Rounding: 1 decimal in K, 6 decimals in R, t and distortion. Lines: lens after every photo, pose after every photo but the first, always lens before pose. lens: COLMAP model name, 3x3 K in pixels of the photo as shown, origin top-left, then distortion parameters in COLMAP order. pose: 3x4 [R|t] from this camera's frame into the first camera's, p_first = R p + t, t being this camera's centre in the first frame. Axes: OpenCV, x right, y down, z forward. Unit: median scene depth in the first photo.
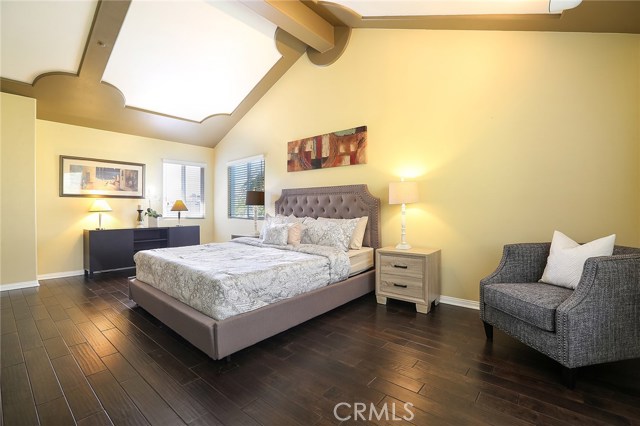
lens RADIAL K [[291.2, 0, 315.6], [0, 291.2, 211.0], [0, 0, 1]] dist [-0.027714, 0.003724]
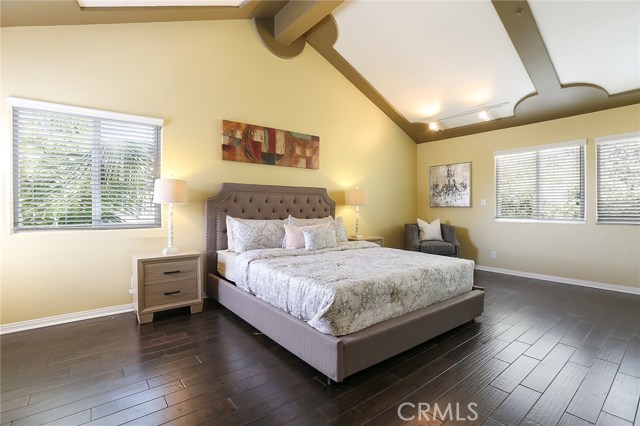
lens RADIAL K [[291.2, 0, 317.6], [0, 291.2, 211.1], [0, 0, 1]] dist [-0.027714, 0.003724]
pose [[0.204342, -0.021108, 0.978672, -0.826239], [0.003676, 0.999777, 0.020796, -0.020136], [-0.978893, -0.000652, 0.204374, 0.660793]]
